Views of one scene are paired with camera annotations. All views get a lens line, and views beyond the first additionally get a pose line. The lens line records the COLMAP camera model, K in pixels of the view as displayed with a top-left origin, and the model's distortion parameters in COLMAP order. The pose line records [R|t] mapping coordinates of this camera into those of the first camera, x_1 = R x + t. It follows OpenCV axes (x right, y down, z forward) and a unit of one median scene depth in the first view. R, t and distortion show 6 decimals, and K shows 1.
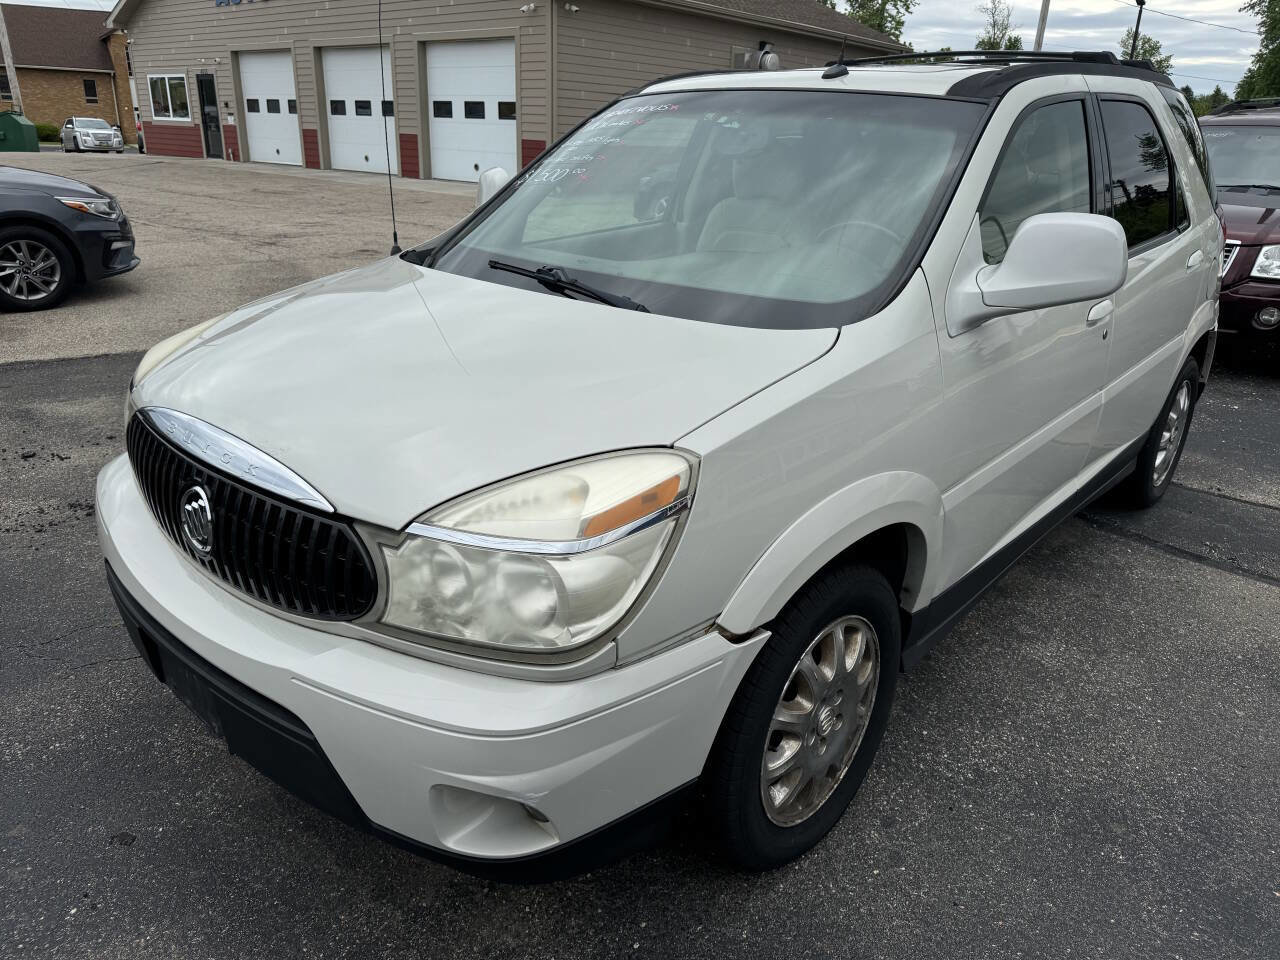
lens RADIAL K [[914.3, 0, 638.1], [0, 914.3, 476.0], [0, 0, 1]] dist [0.006141, -0.004347]
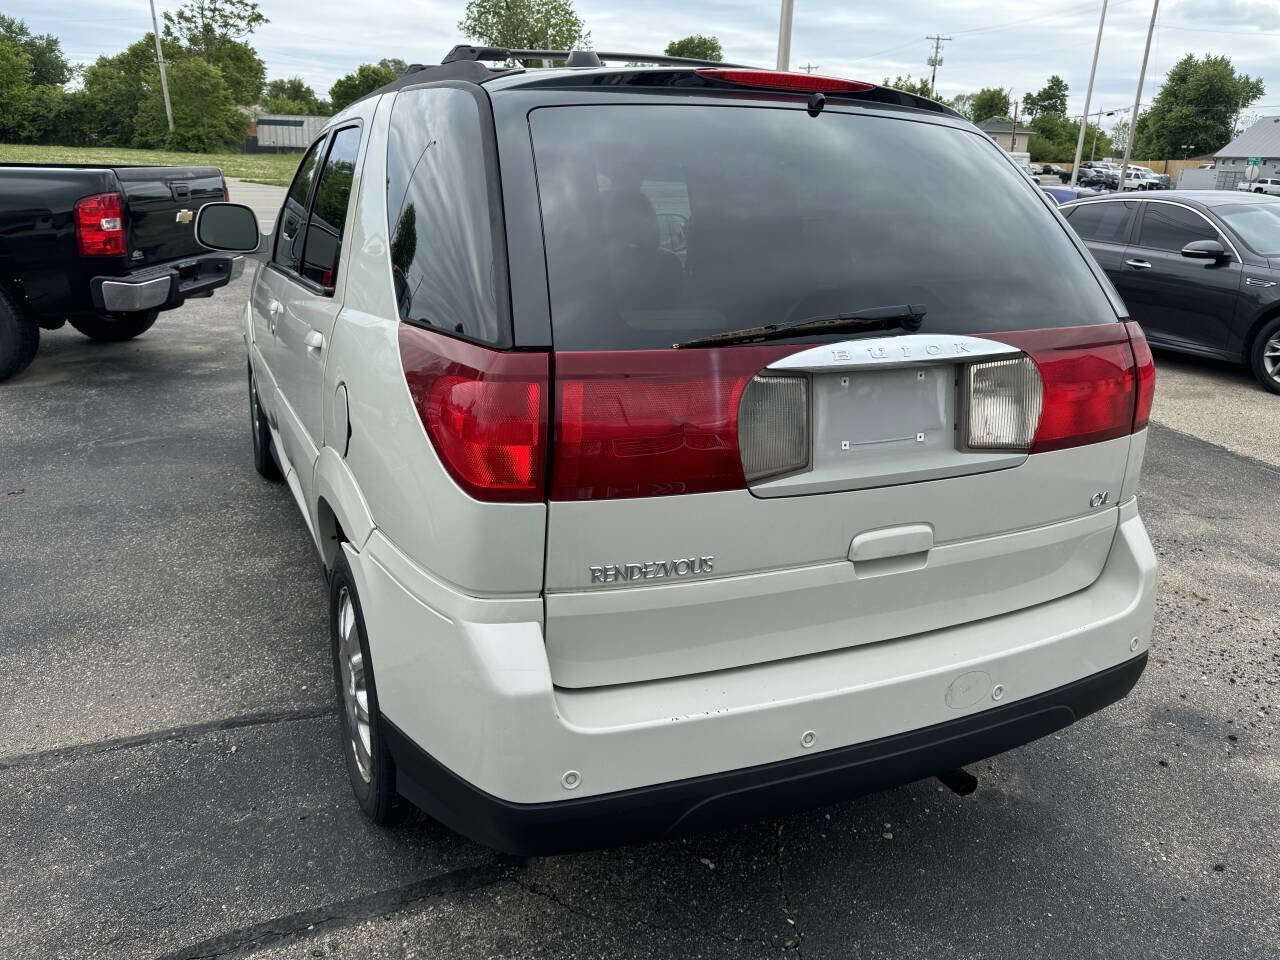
lens RADIAL K [[980.0, 0, 640.6], [0, 980.0, 475.6], [0, 0, 1]] dist [0.008950, -0.006693]
pose [[-0.396072, 0.233198, -0.888113, 0.590086], [-0.369950, 0.844708, 0.386788, -0.261491], [0.840395, 0.481754, -0.248294, 0.716892]]
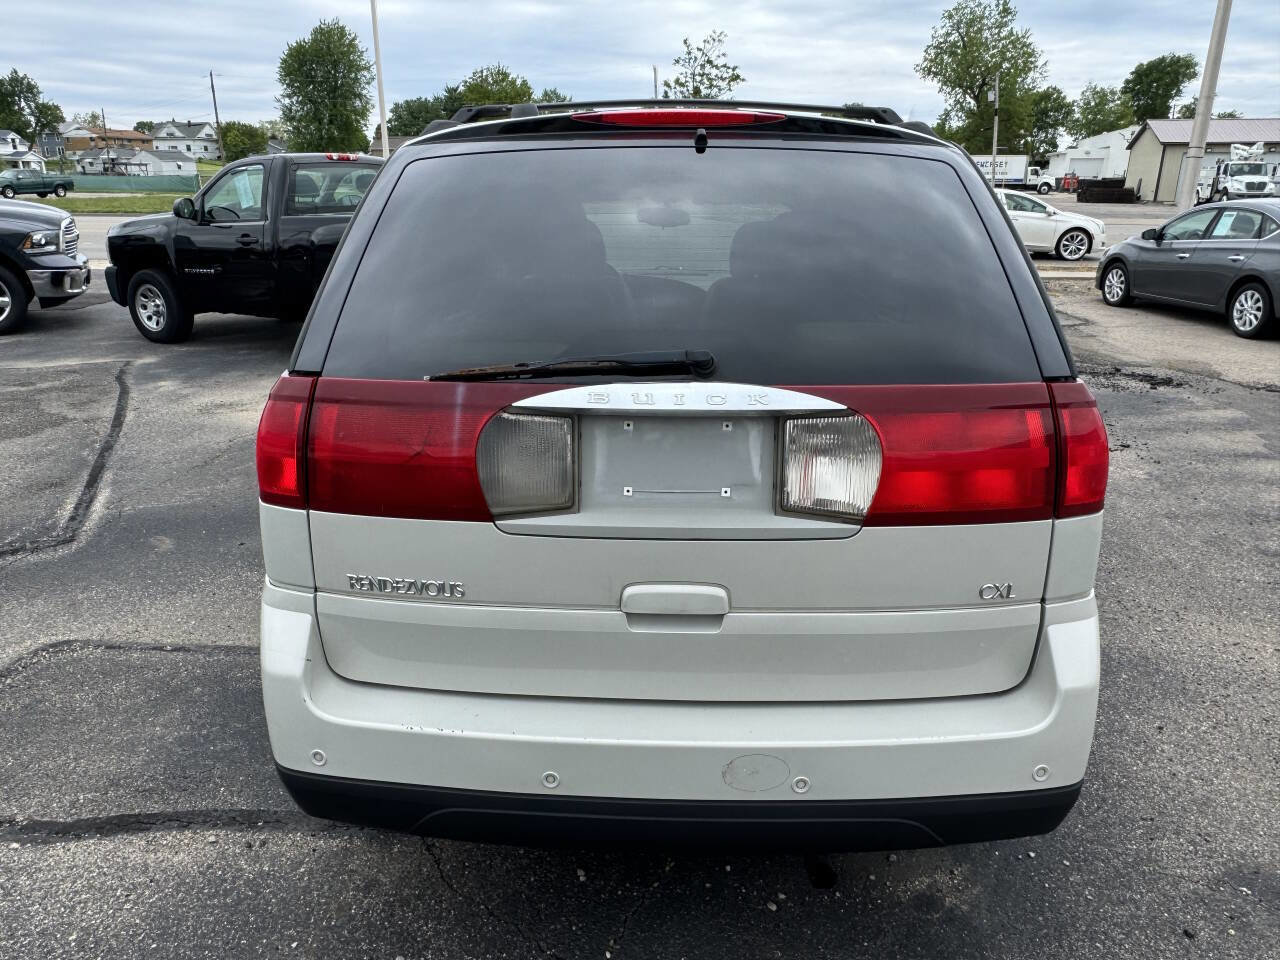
lens RADIAL K [[870.3, 0, 633.2], [0, 870.3, 481.4], [0, 0, 1]] dist [-0.006452, 0.005946]
pose [[-0.770095, 0.171742, -0.614376, 0.465731], [-0.250457, 0.804351, 0.538785, -0.312328], [0.586707, 0.568791, -0.576413, 0.826400]]
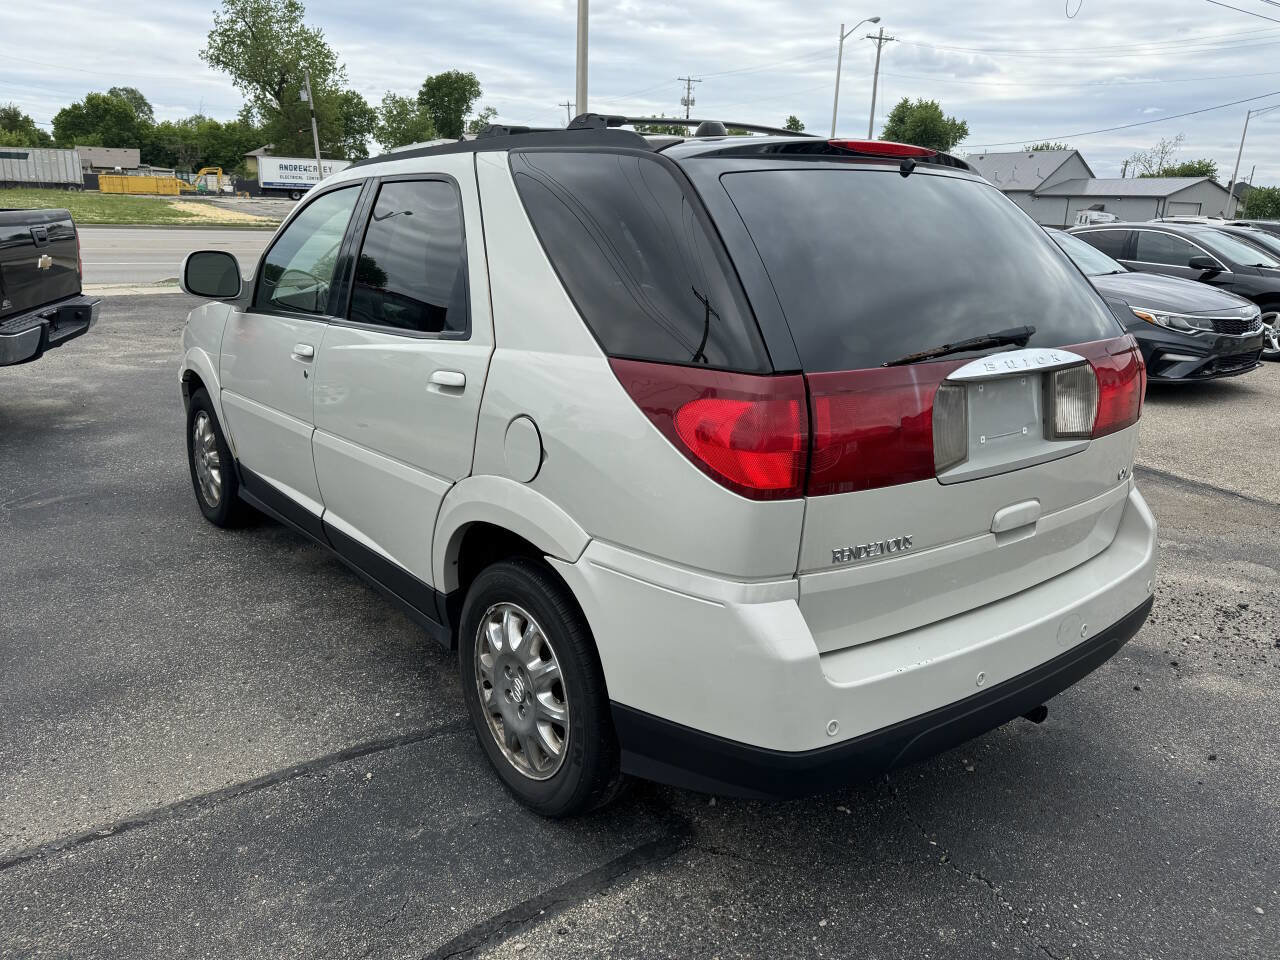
lens RADIAL K [[976.4, 0, 637.2], [0, 976.4, 473.1], [0, 0, 1]] dist [0.027931, -0.029988]
pose [[-0.174720, 0.223161, -0.958995, 0.672510], [-0.381627, 0.882495, 0.274888, -0.222159], [0.907653, 0.414007, -0.069025, 0.613345]]
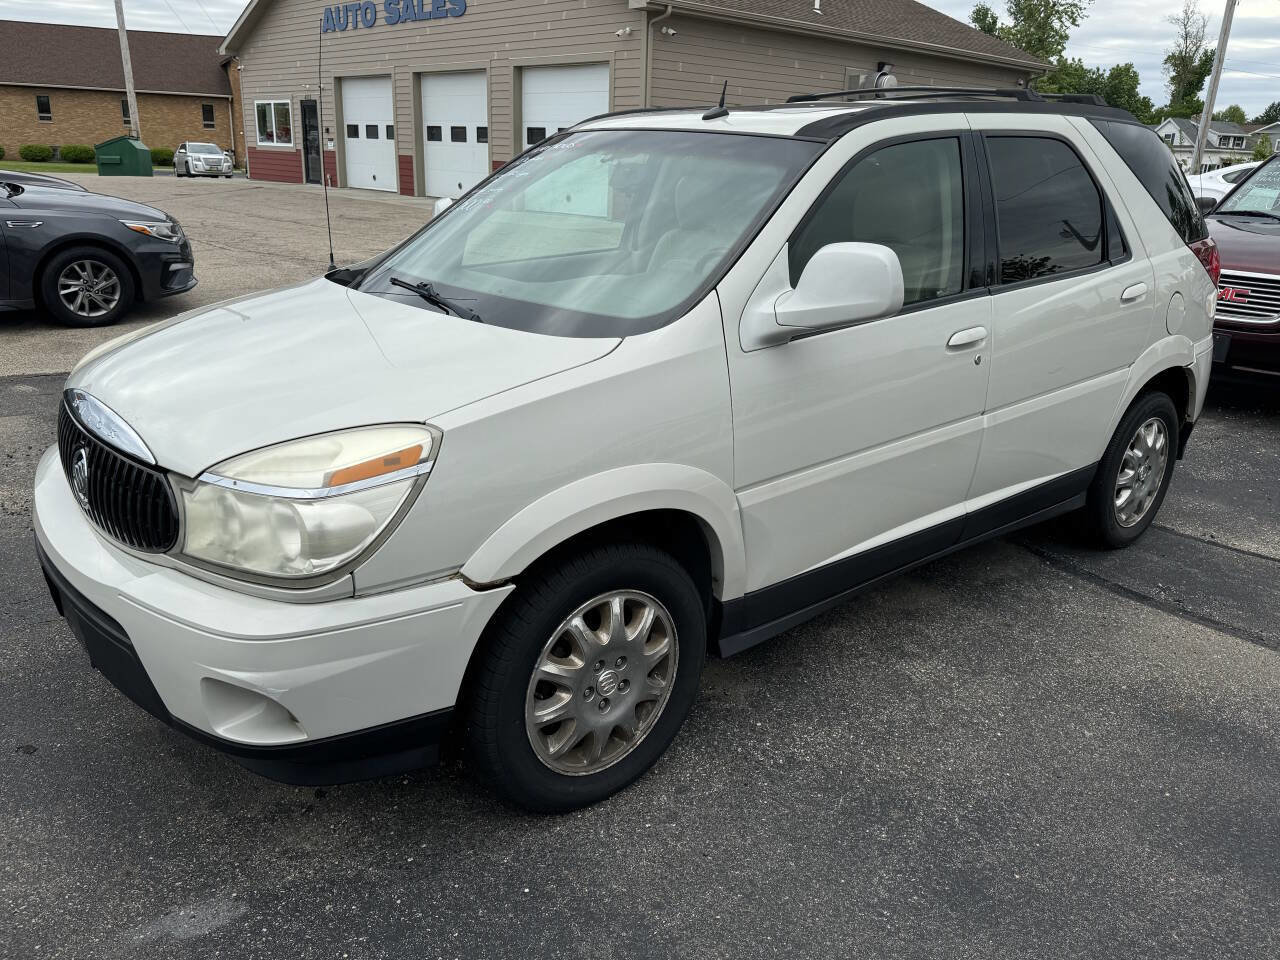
lens RADIAL K [[1005.0, 0, 640.0], [0, 1005.0, 480.0], [0, 0, 1]] dist [0.049085, -0.062927]
pose [[0.991676, 0.040098, -0.122354, 0.110564], [-0.046209, 0.997801, -0.047522, 0.021081], [0.120179, 0.052780, 0.991348, -0.068347]]
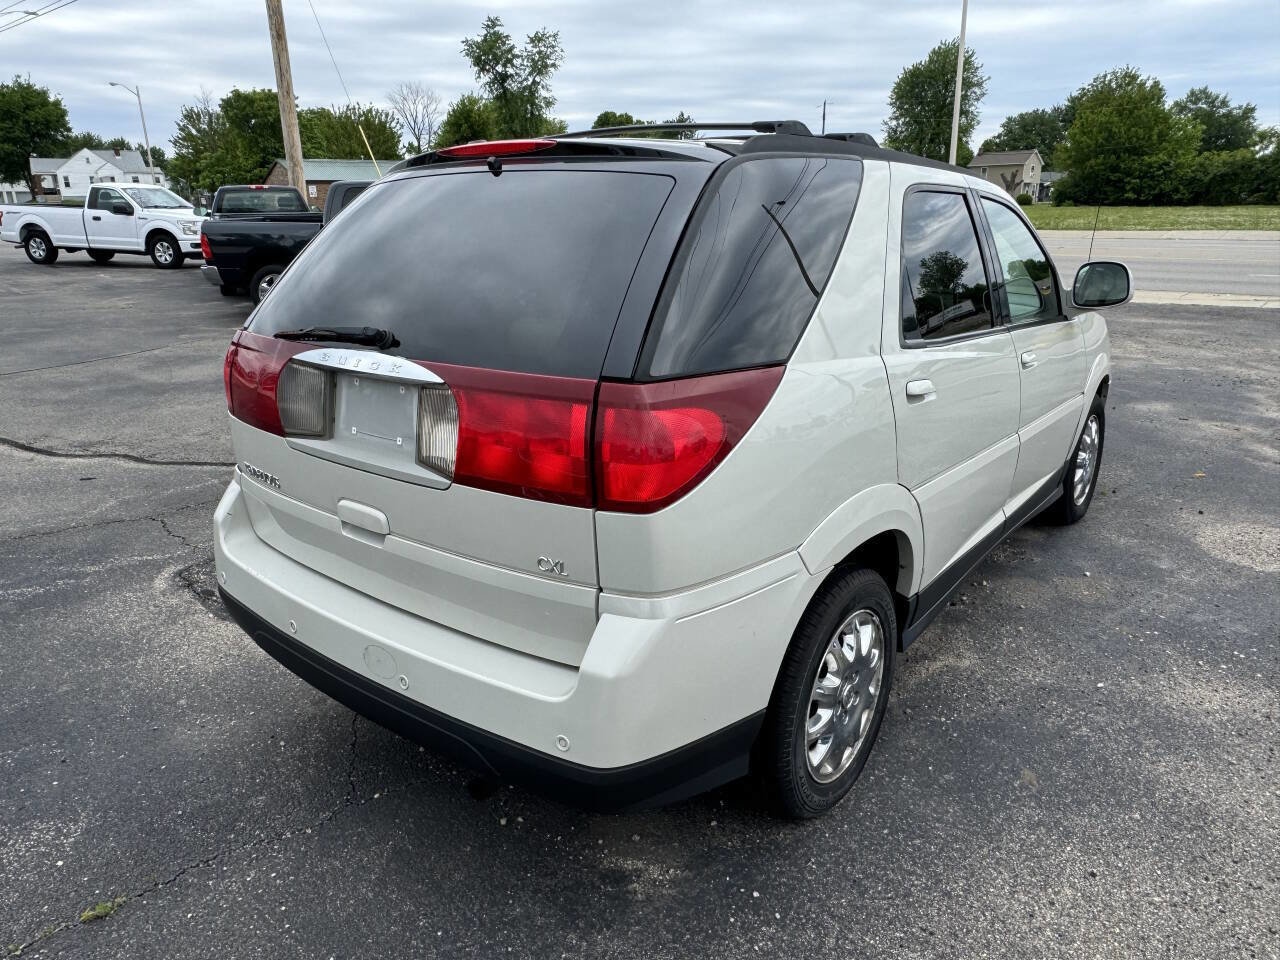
lens RADIAL K [[870.3, 0, 633.2], [0, 870.3, 481.4], [0, 0, 1]] dist [-0.006452, 0.005946]
pose [[-0.998588, -0.004144, -0.052958, 0.241074], [-0.035895, 0.787532, 0.615228, -0.366115], [0.039157, 0.616260, -0.786569, 0.954173]]
